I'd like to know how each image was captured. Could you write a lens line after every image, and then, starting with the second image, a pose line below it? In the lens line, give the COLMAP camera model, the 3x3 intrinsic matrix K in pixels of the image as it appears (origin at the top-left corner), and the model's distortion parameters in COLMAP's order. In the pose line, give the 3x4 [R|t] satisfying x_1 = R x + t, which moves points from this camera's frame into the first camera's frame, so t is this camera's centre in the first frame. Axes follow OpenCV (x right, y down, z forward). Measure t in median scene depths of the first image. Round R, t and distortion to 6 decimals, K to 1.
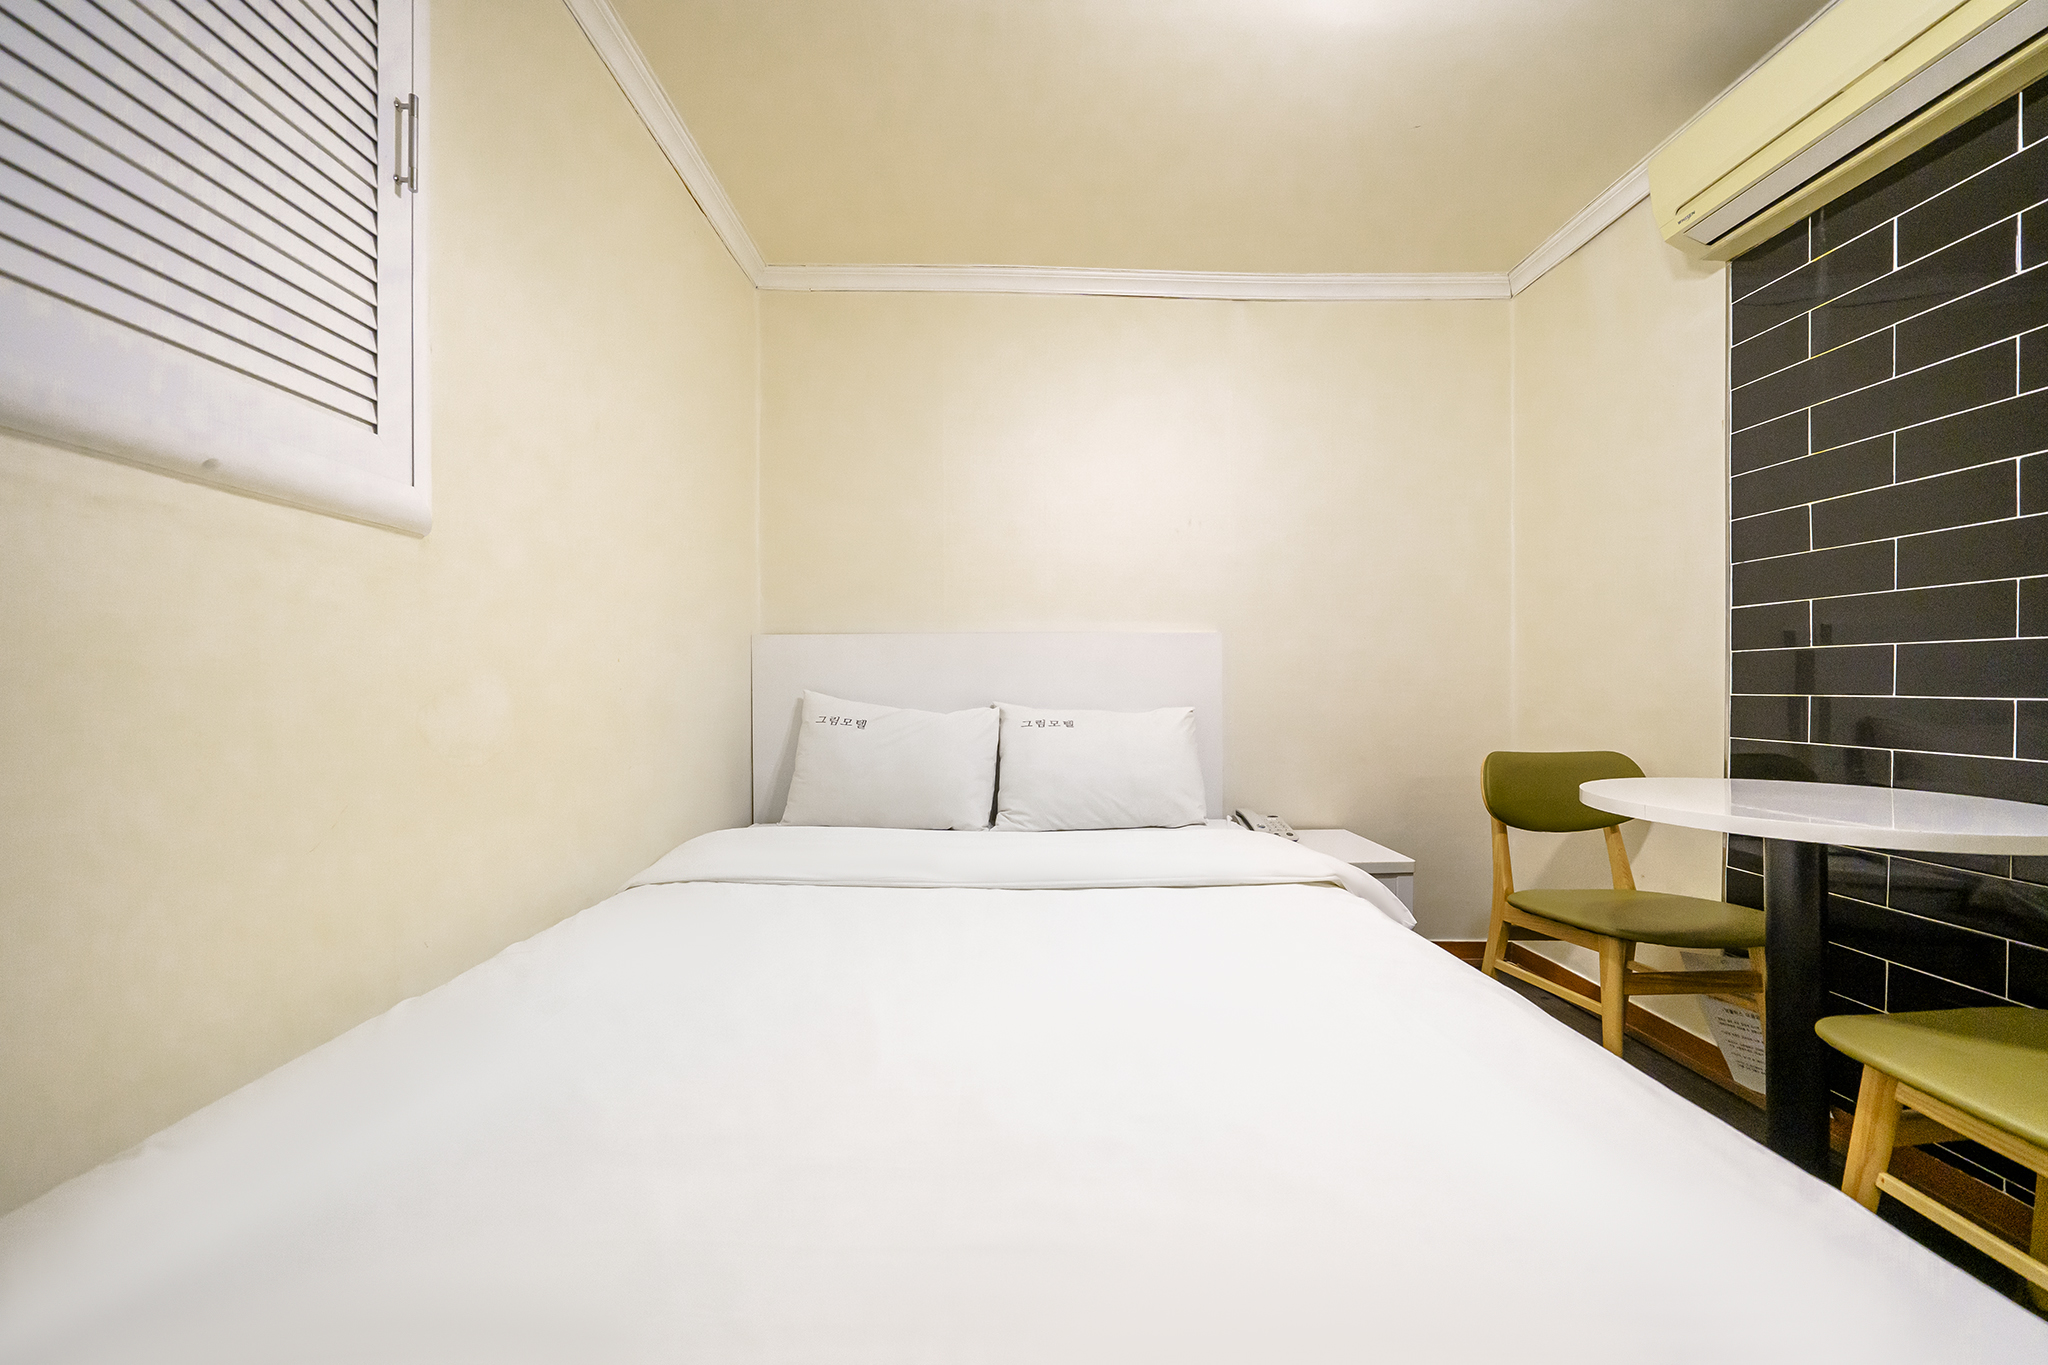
lens RADIAL K [[699.2, 0, 1017.0], [0, 699.2, 674.9], [0, 0, 1]] dist [-0.000022, 0.000004]
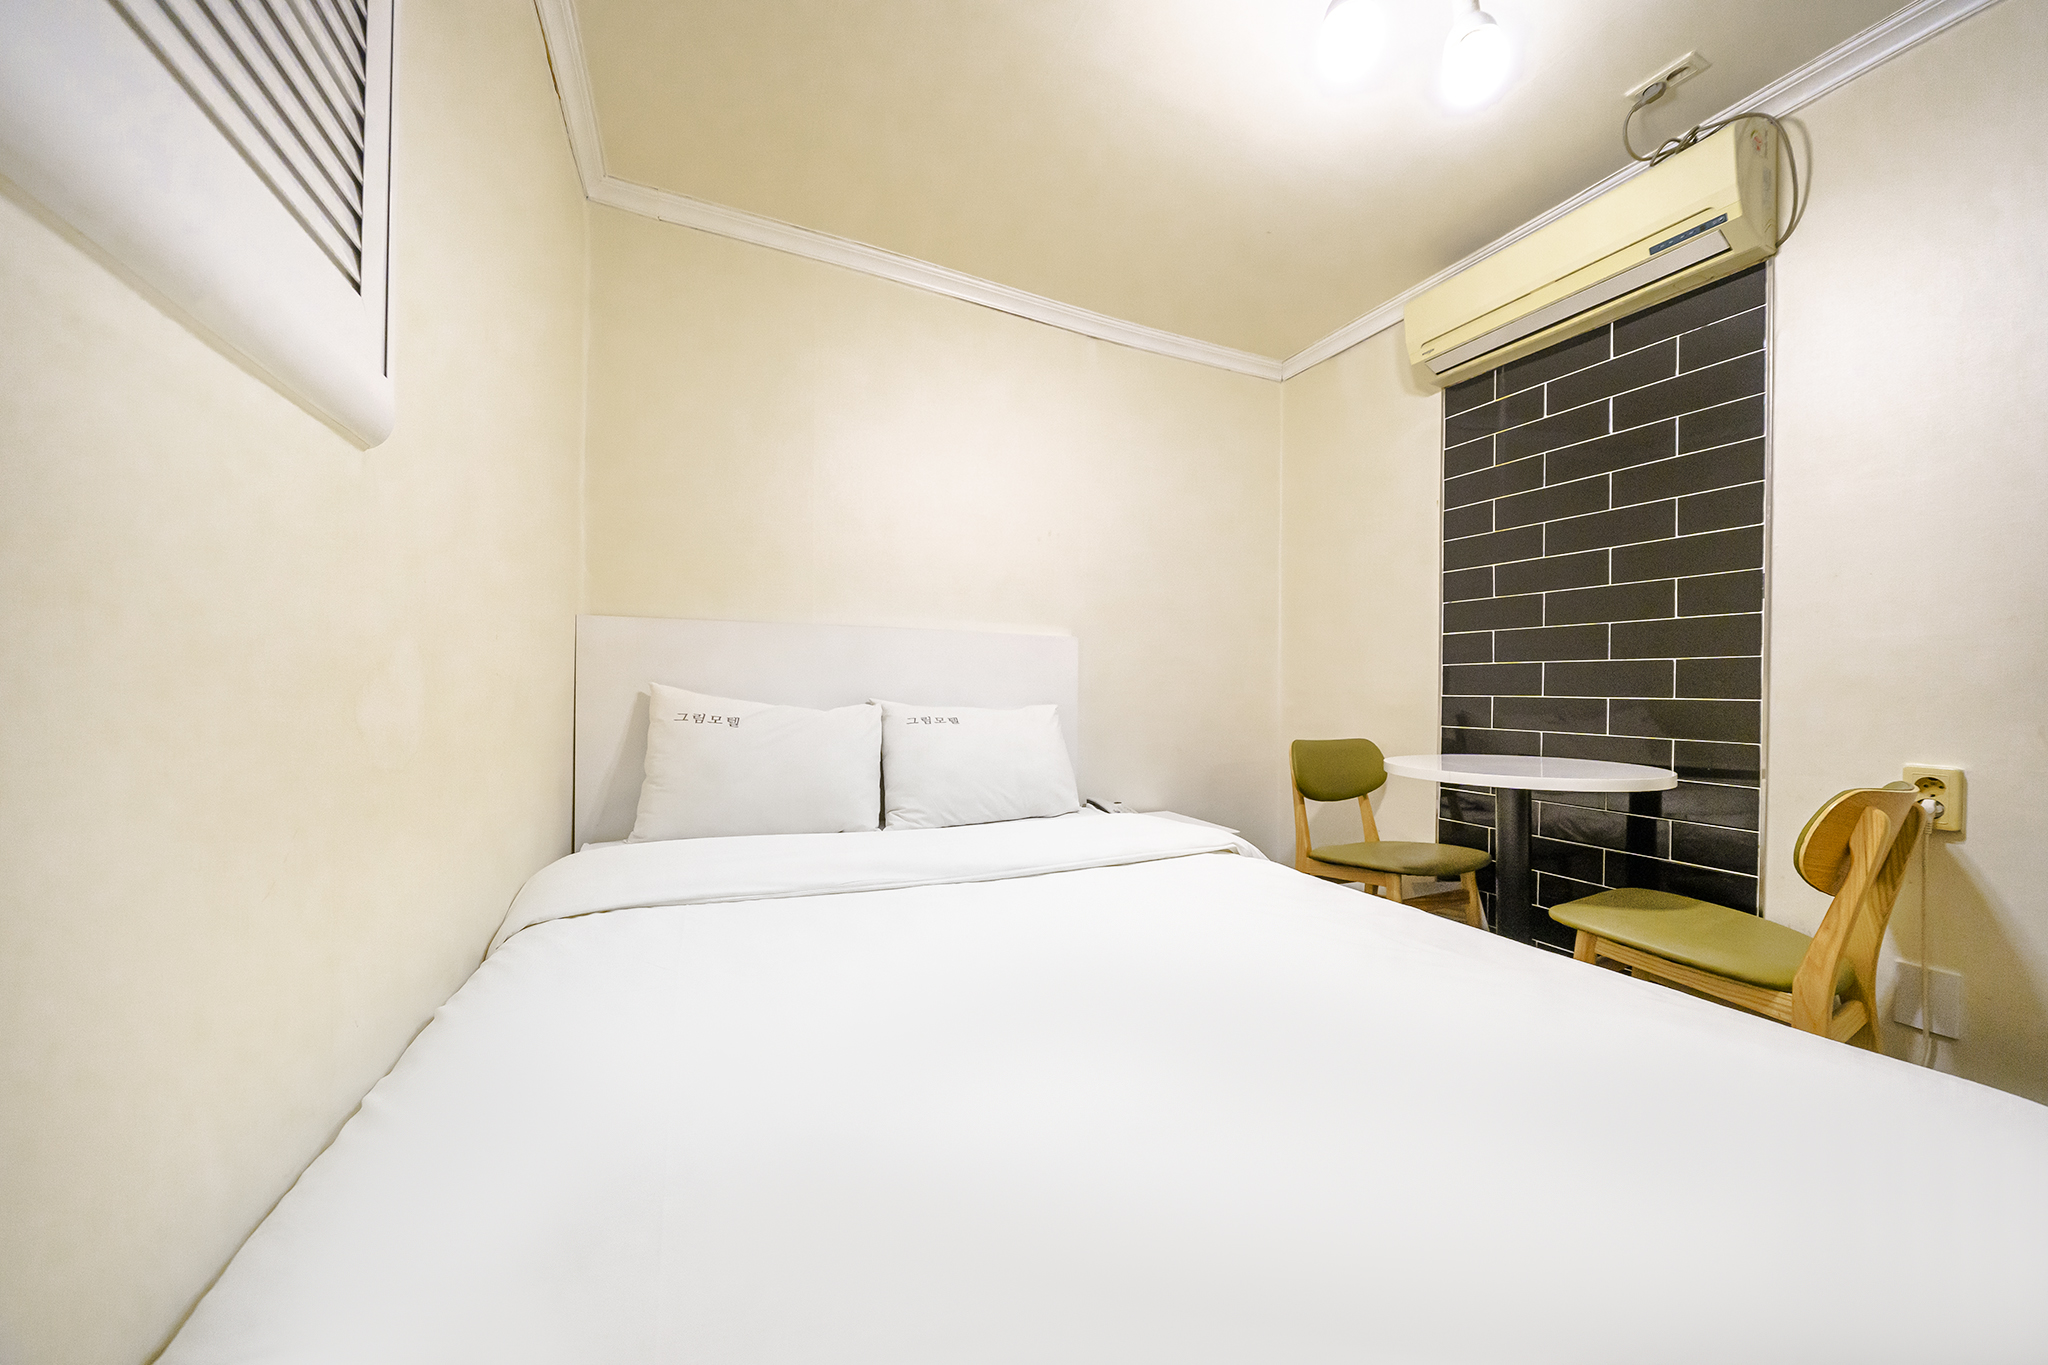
lens RADIAL K [[699.2, 0, 1017.0], [0, 699.2, 674.9], [0, 0, 1]] dist [-0.000022, 0.000004]
pose [[0.916507, 0.020922, 0.399471, -0.303356], [-0.018835, 0.999781, -0.009151, 0.014521], [-0.399574, 0.000863, 0.916700, 0.047244]]
